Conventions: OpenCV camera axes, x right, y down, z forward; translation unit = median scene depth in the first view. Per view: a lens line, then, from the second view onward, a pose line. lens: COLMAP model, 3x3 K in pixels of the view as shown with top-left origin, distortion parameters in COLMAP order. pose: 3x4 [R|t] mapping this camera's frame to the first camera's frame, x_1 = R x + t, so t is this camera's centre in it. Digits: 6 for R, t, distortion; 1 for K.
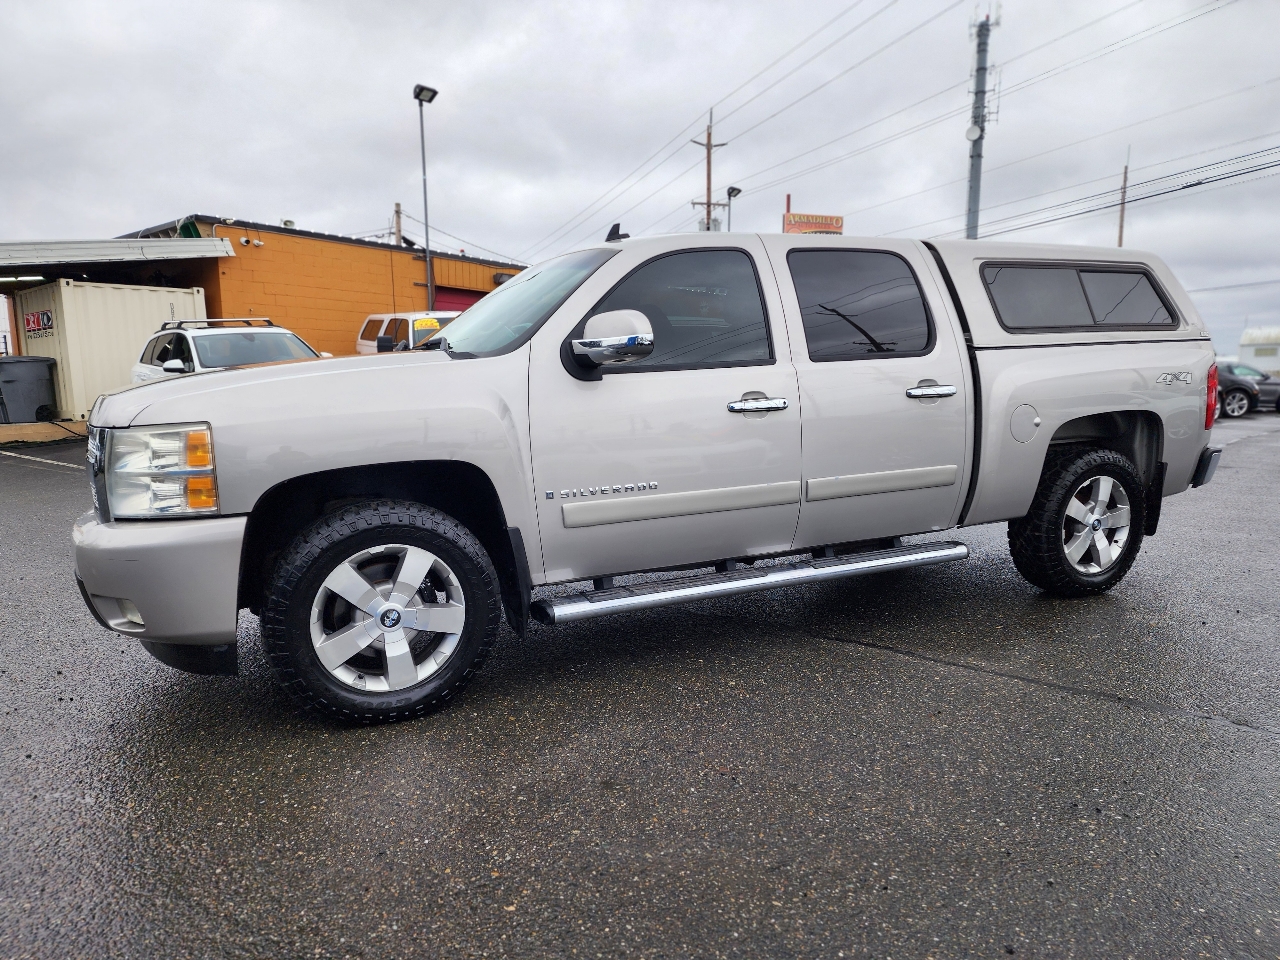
lens RADIAL K [[846.5, 0, 634.4], [0, 846.5, 490.1], [0, 0, 1]] dist [0.076845, -0.060171]
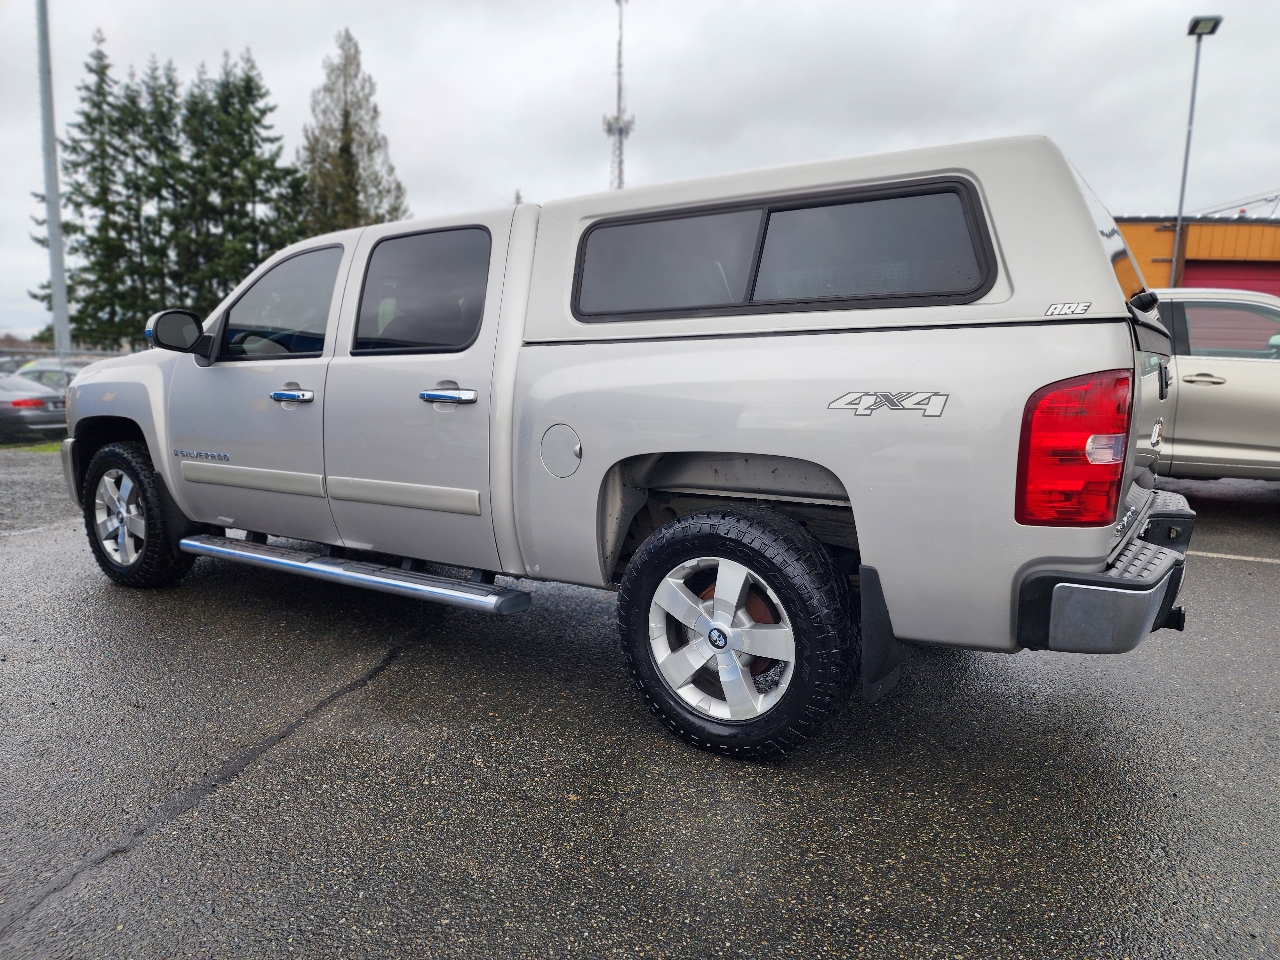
lens RADIAL K [[846.5, 0, 646.9], [0, 846.5, 485.5], [0, 0, 1]] dist [0.076845, -0.060171]
pose [[0.514928, 0.139210, -0.845854, 1.002164], [-0.135736, 0.987518, 0.079894, -0.105637], [0.846419, 0.073674, 0.527397, 0.644277]]
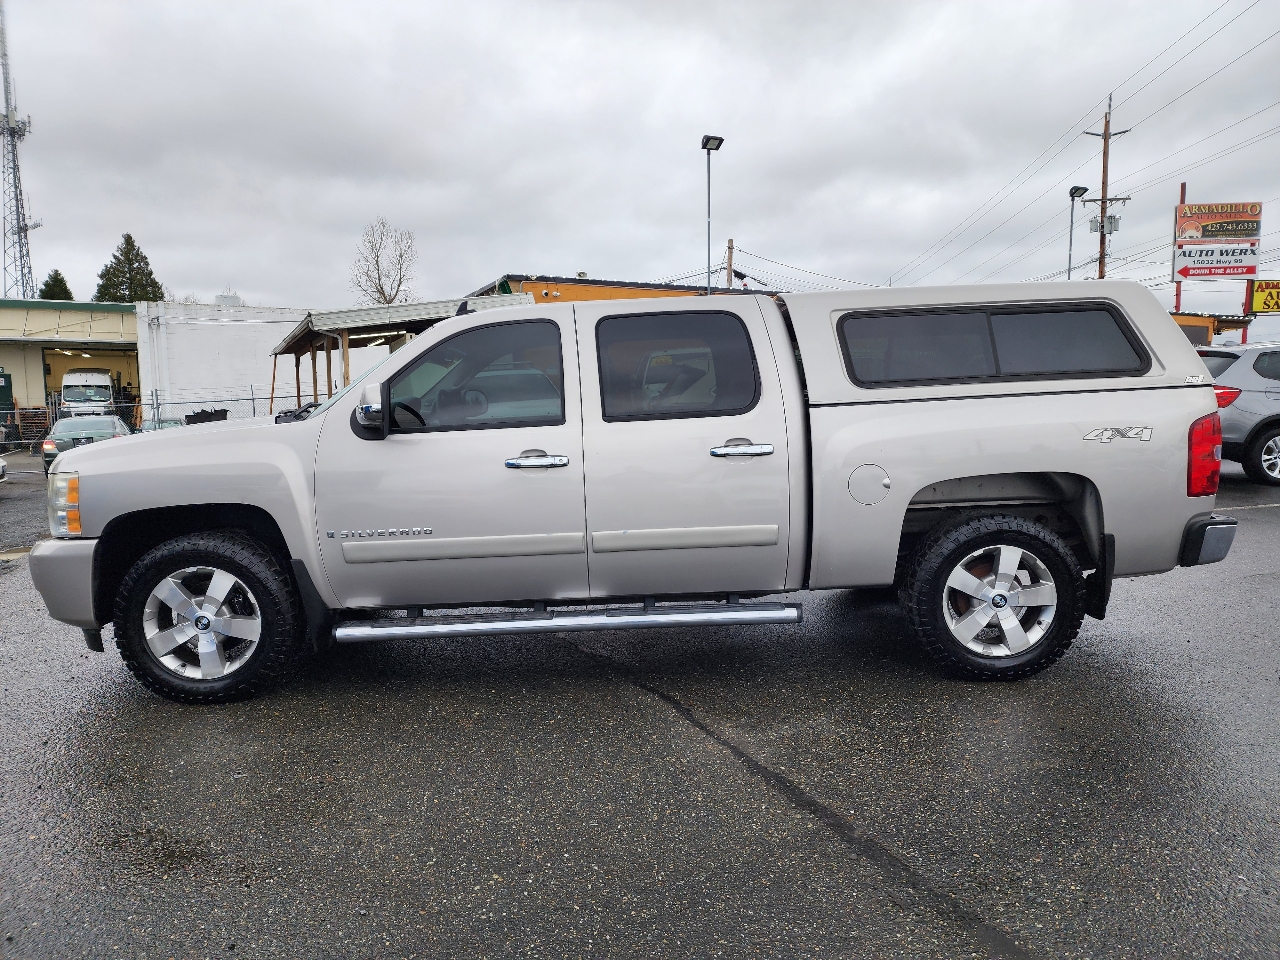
lens RADIAL K [[846.5, 0, 638.0], [0, 846.5, 482.5], [0, 0, 1]] dist [0.076845, -0.060171]
pose [[0.906177, 0.033263, -0.421589, 0.571759], [-0.046895, 0.998657, -0.022004, -0.043978], [0.420291, 0.039709, 0.906520, 0.050719]]
